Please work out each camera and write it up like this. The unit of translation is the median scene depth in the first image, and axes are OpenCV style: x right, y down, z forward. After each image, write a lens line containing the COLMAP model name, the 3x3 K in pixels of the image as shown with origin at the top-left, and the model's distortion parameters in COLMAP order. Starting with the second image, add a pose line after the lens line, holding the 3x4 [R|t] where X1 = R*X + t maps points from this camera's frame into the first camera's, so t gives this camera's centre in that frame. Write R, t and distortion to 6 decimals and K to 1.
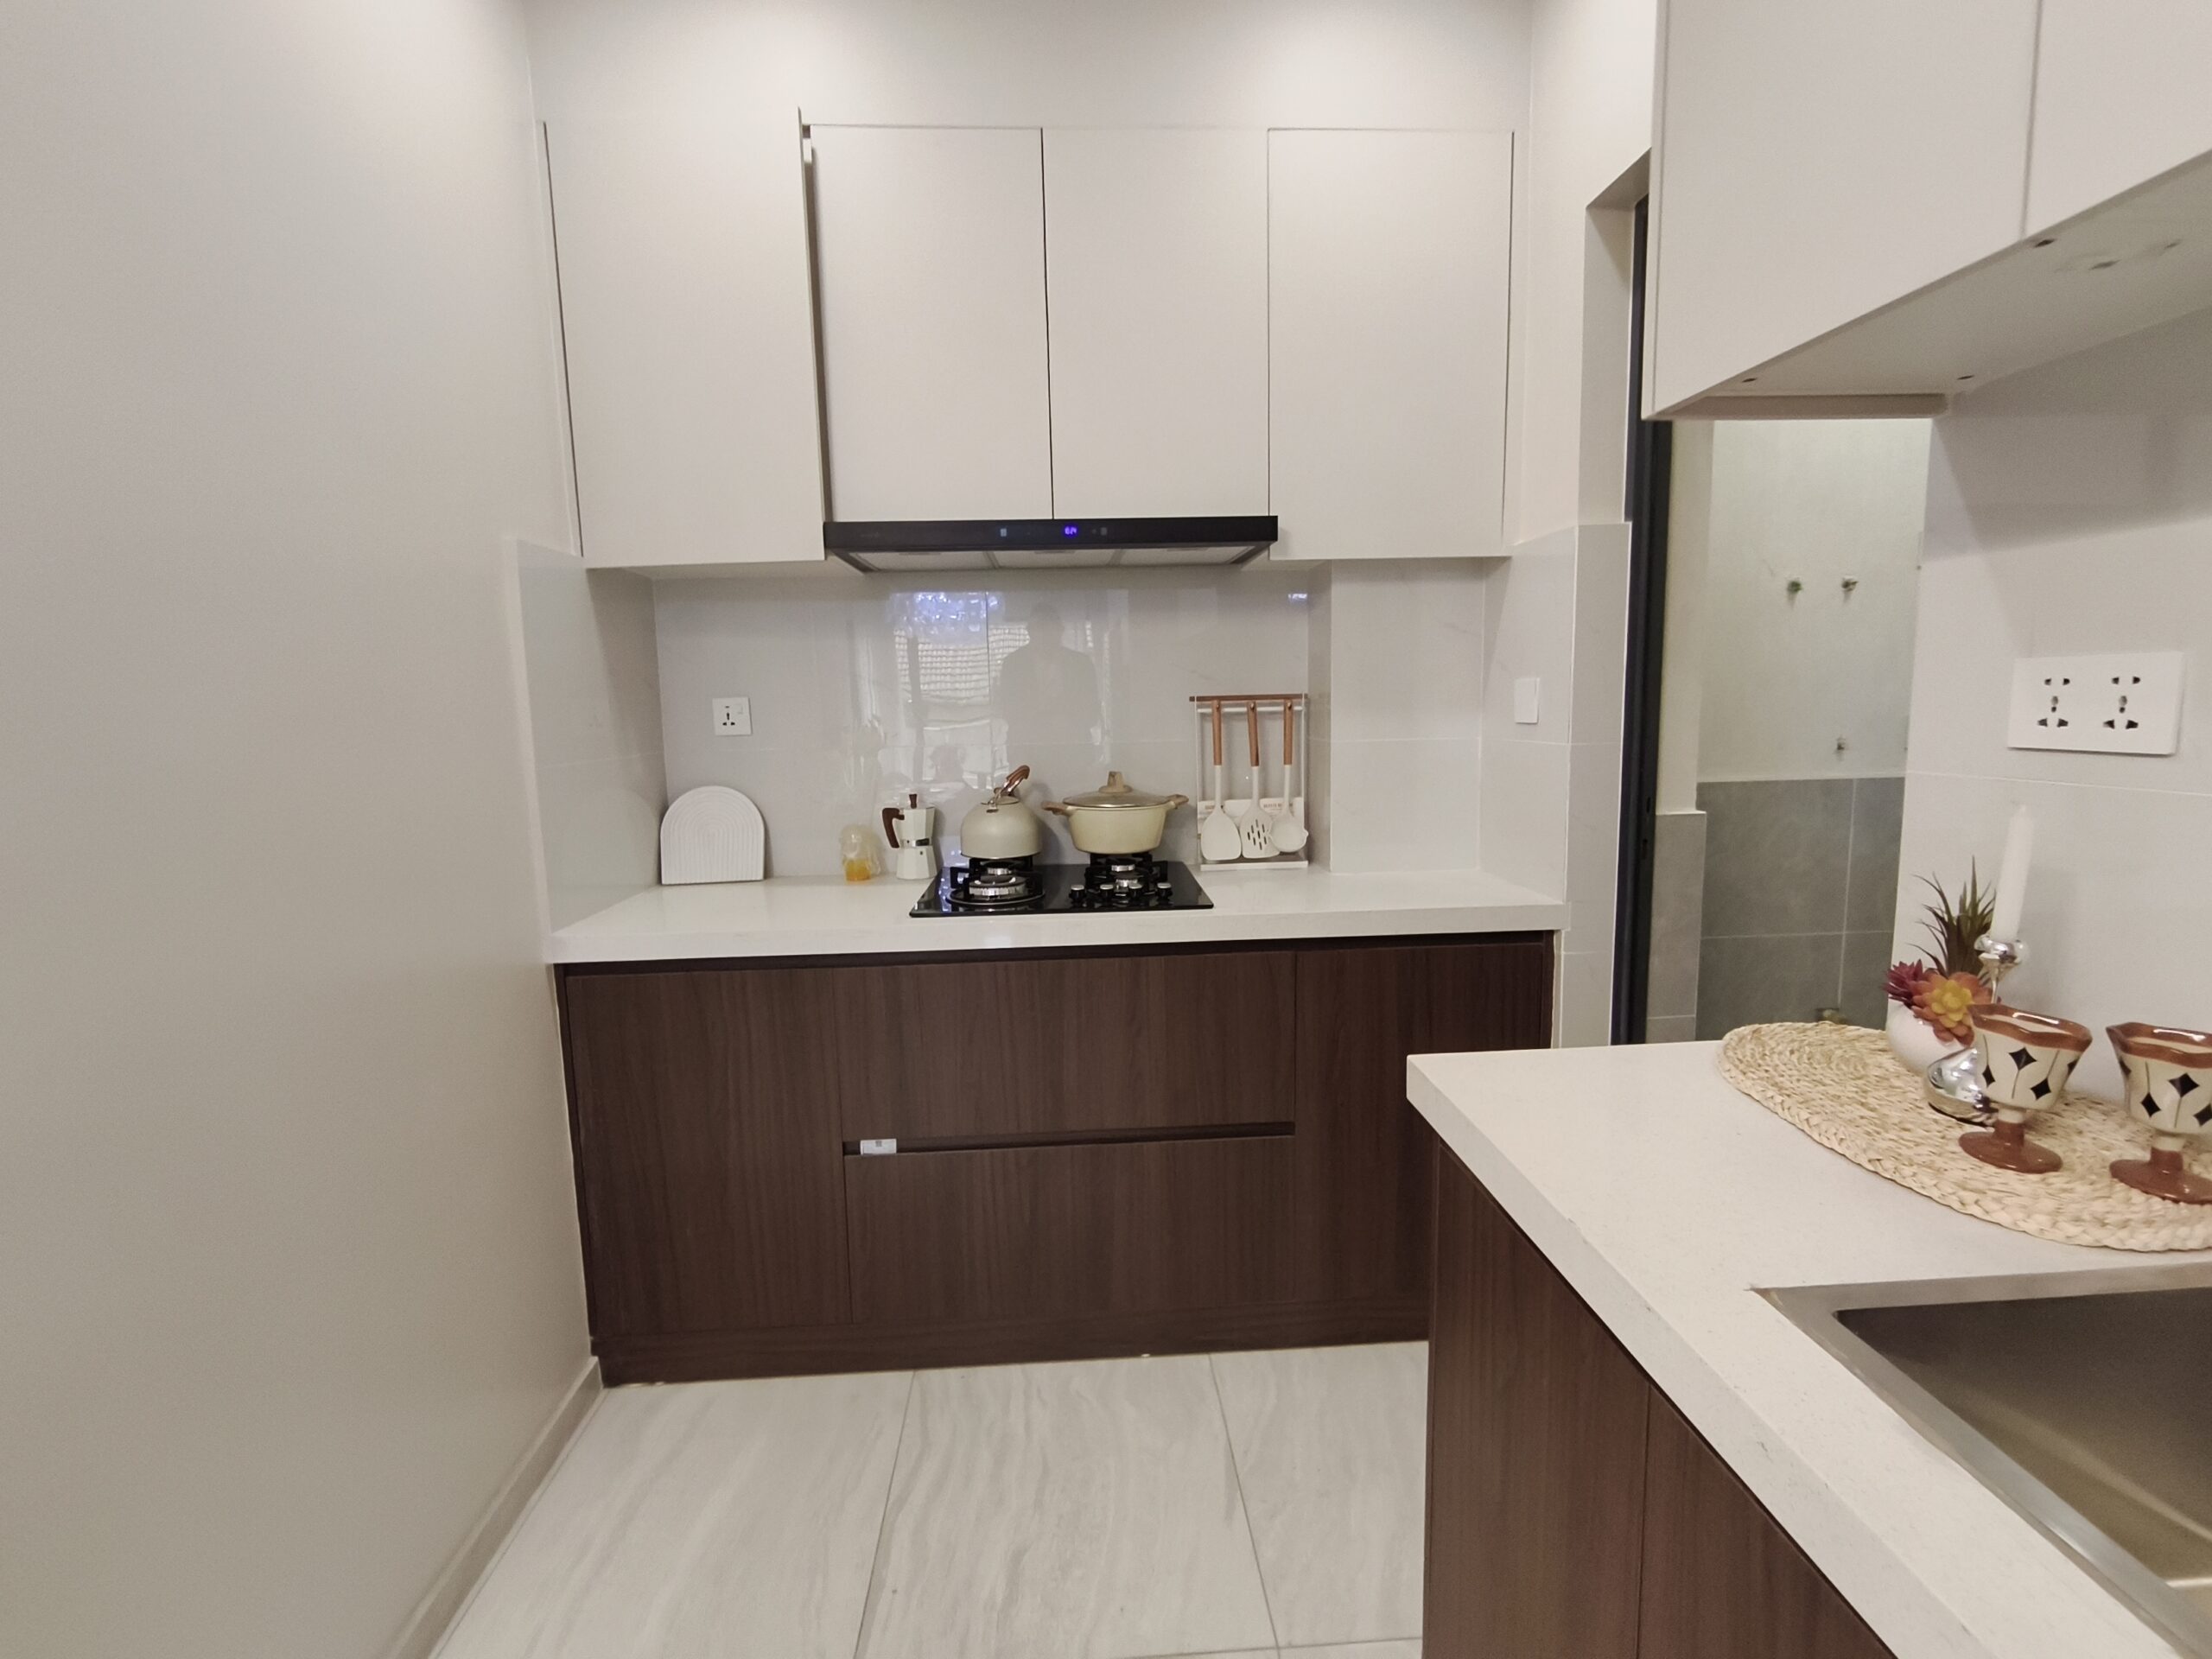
lens RADIAL K [[978.1, 0, 1110.4], [0, 978.1, 823.5], [0, 0, 1]] dist [0.003645, -0.000433]
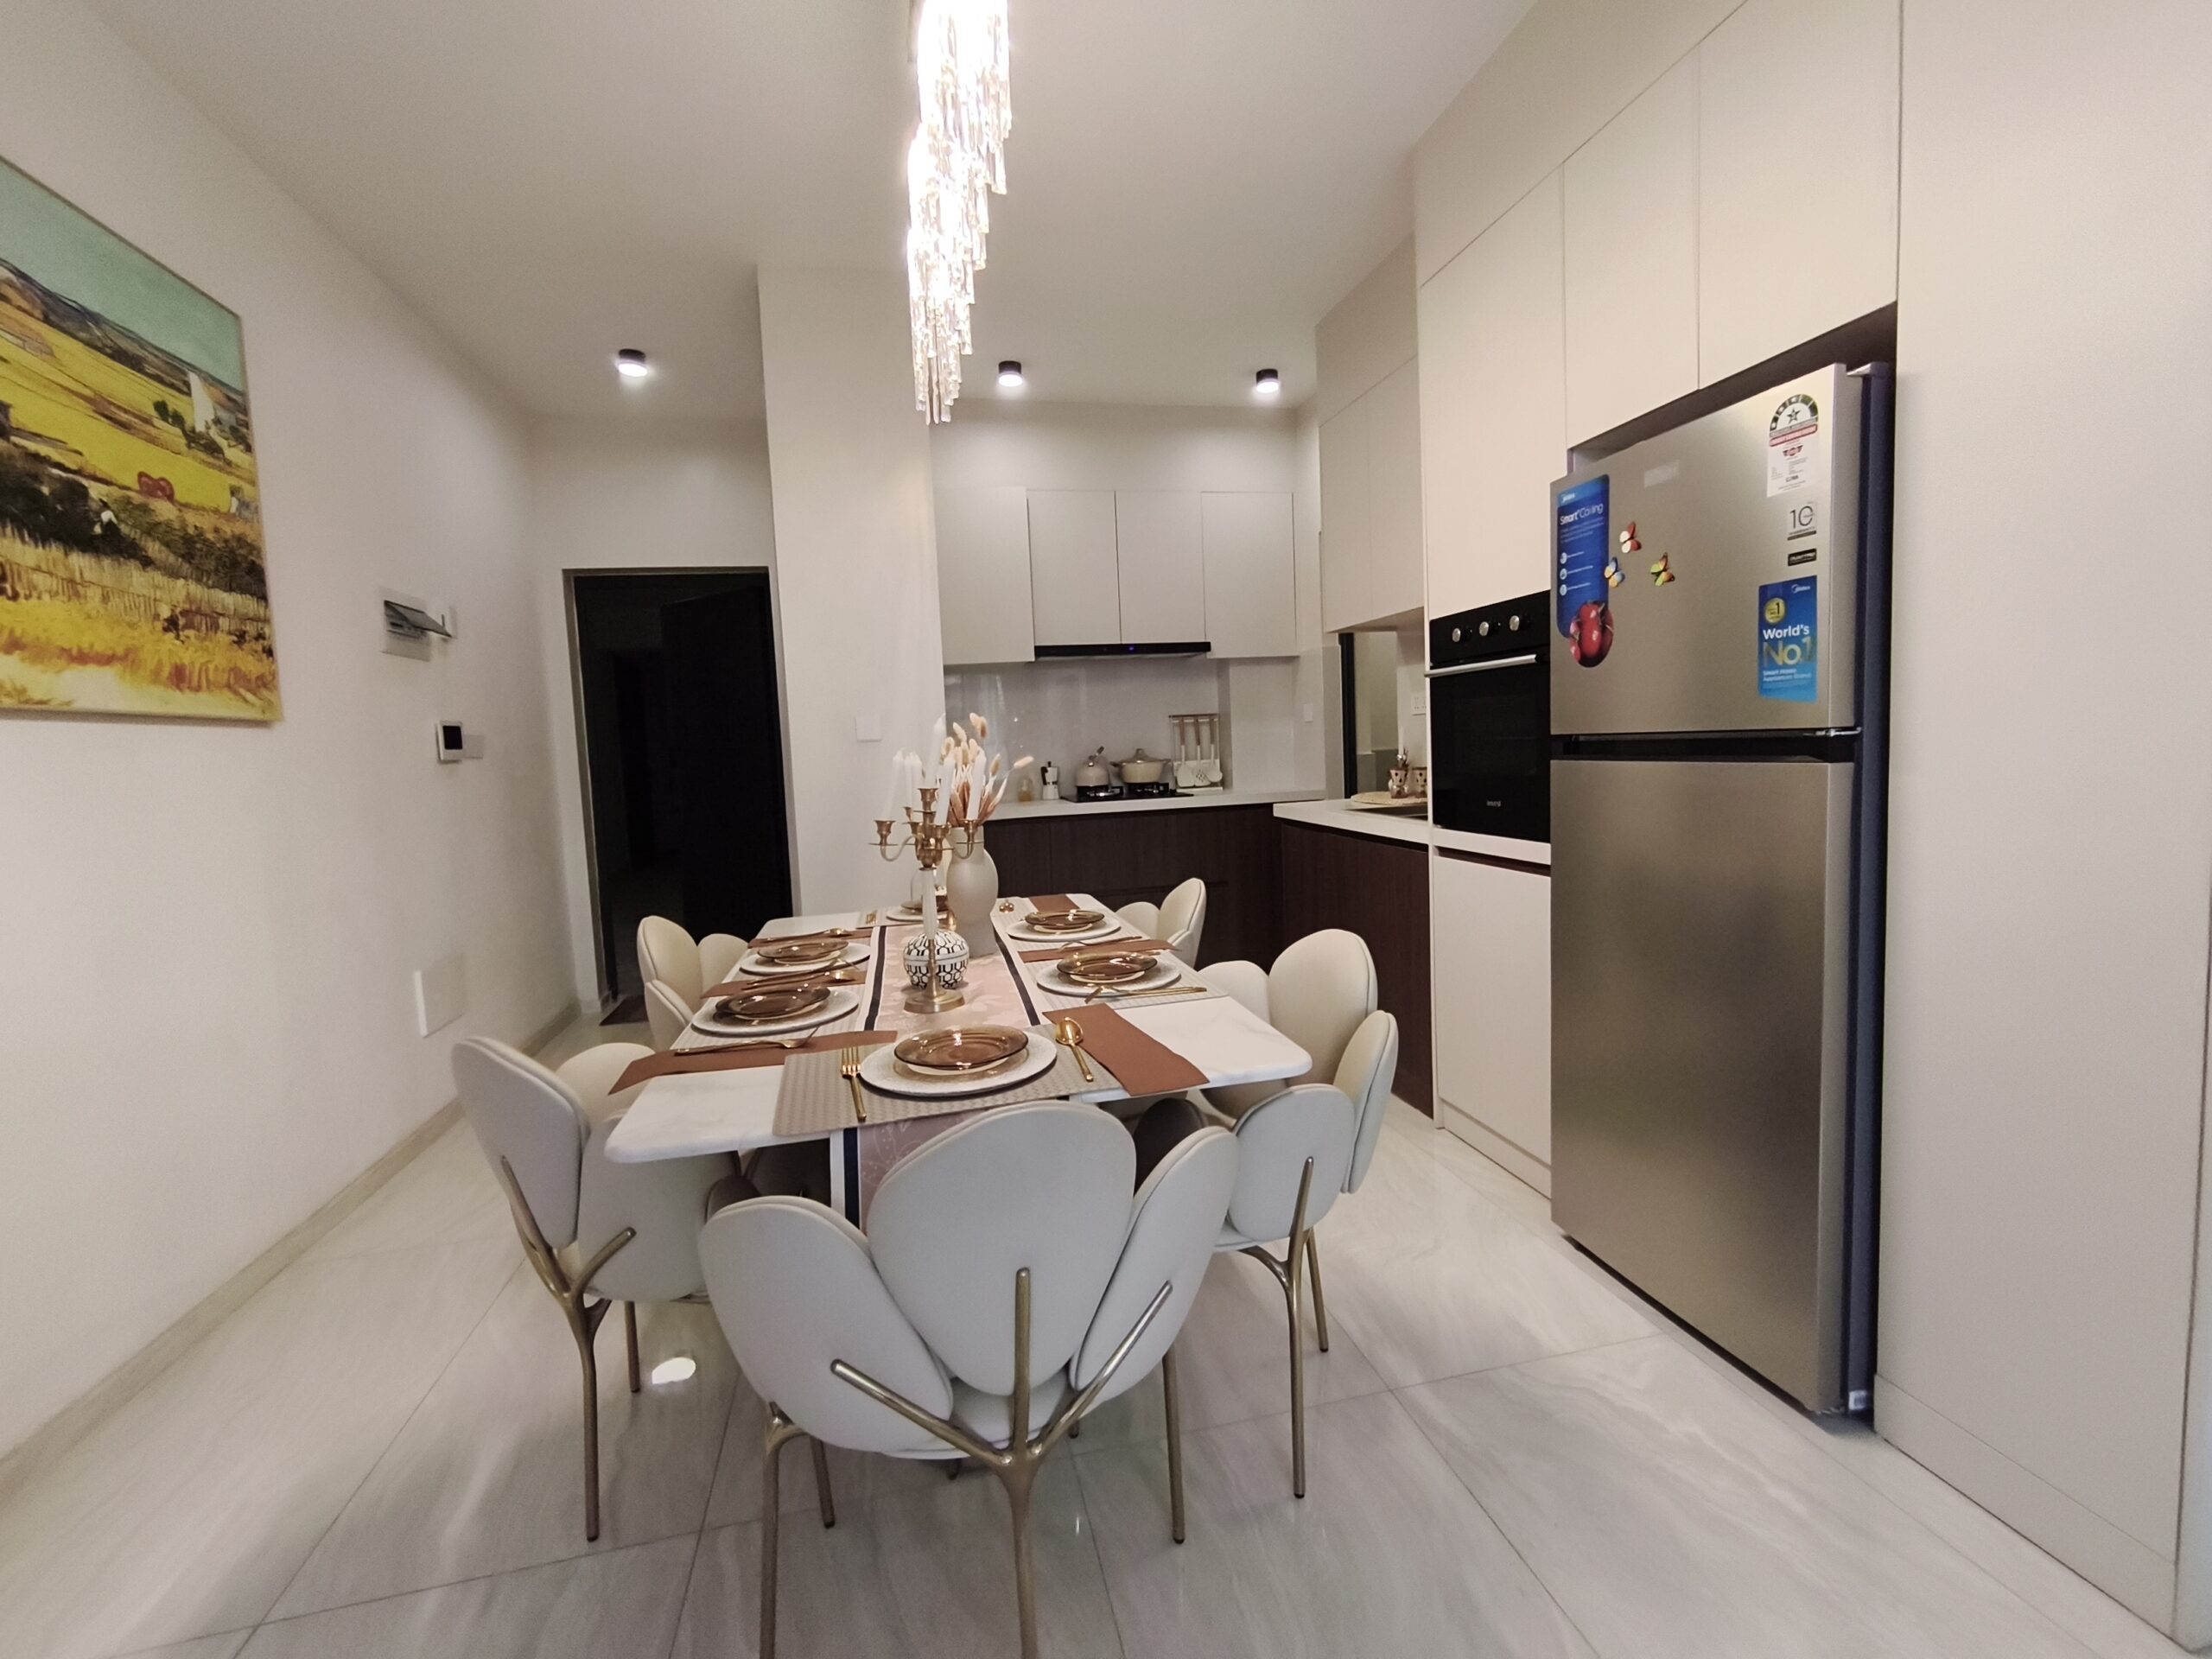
lens RADIAL K [[978.1, 0, 1110.4], [0, 978.1, 823.5], [0, 0, 1]] dist [0.003645, -0.000433]
pose [[0.986864, -0.031608, 0.158431, -0.454839], [0.039430, 0.998141, -0.046472, 0.238275], [-0.156668, 0.052108, 0.986276, -1.301291]]
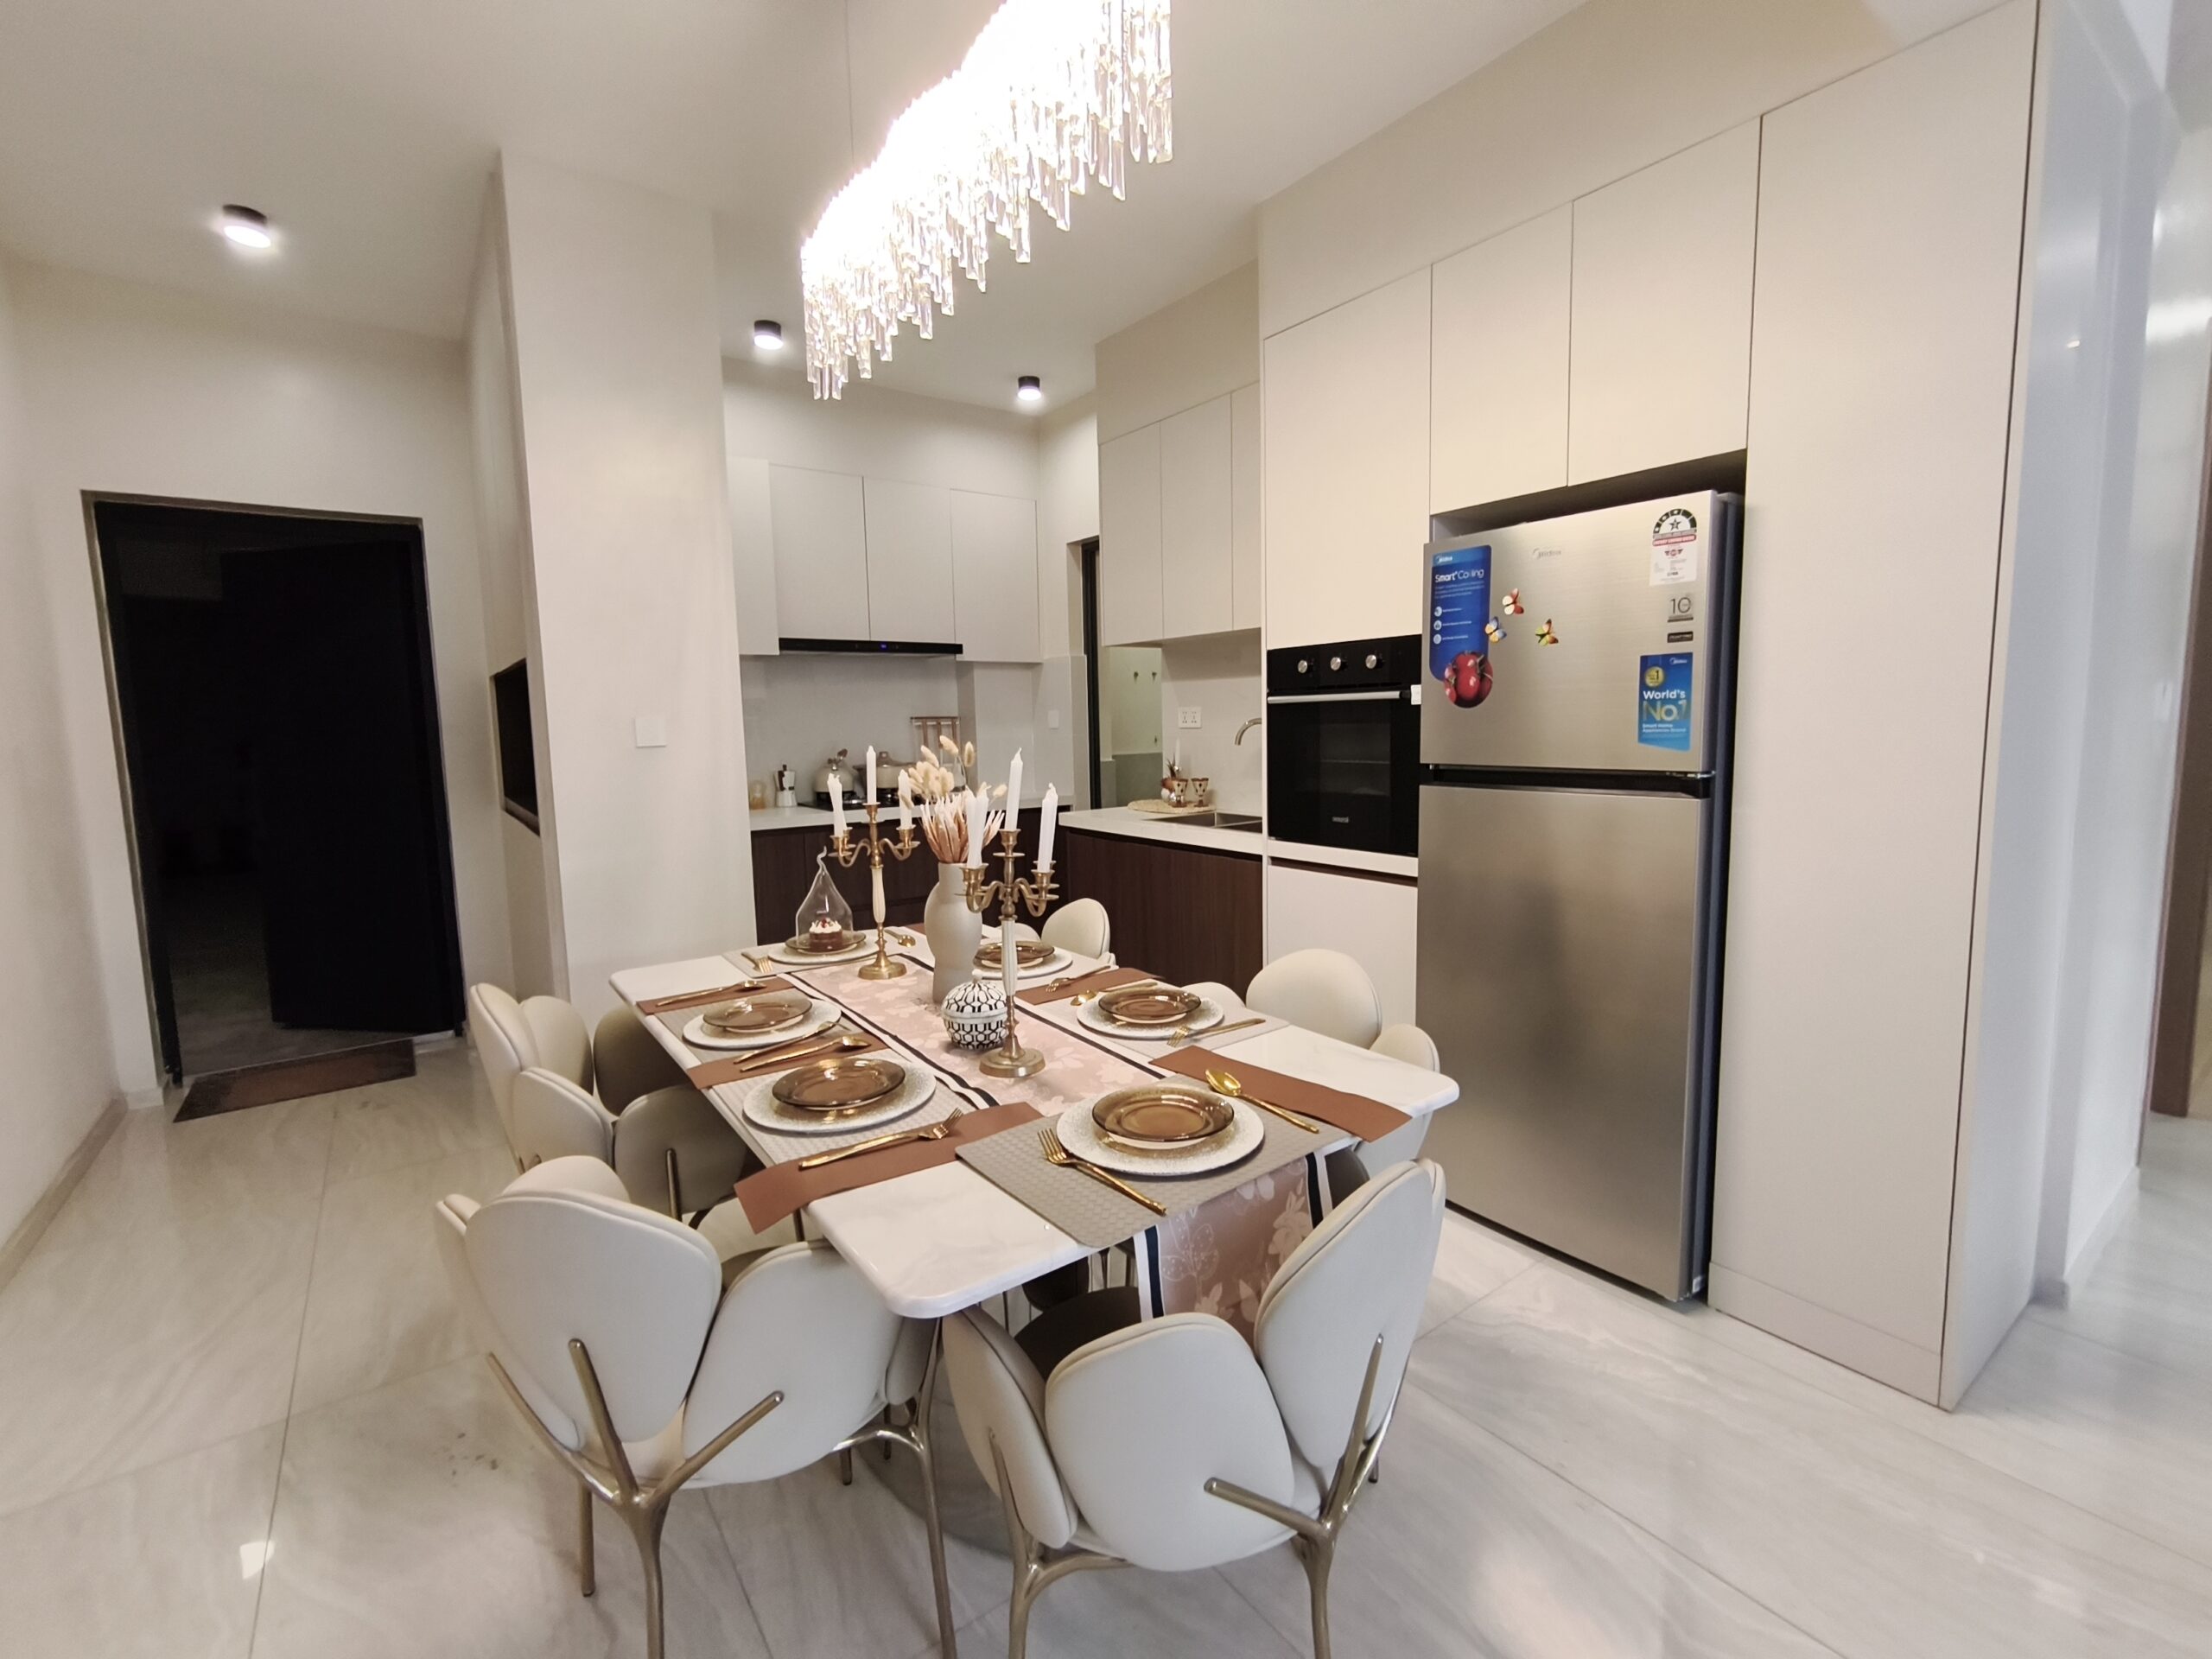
lens RADIAL K [[978.1, 0, 1110.4], [0, 978.1, 823.5], [0, 0, 1]] dist [0.003645, -0.000433]
pose [[0.838210, -0.049457, 0.543100, -0.802361], [0.066923, 0.997681, -0.012434, 0.176270], [-0.541225, 0.046768, 0.839576, -1.146000]]
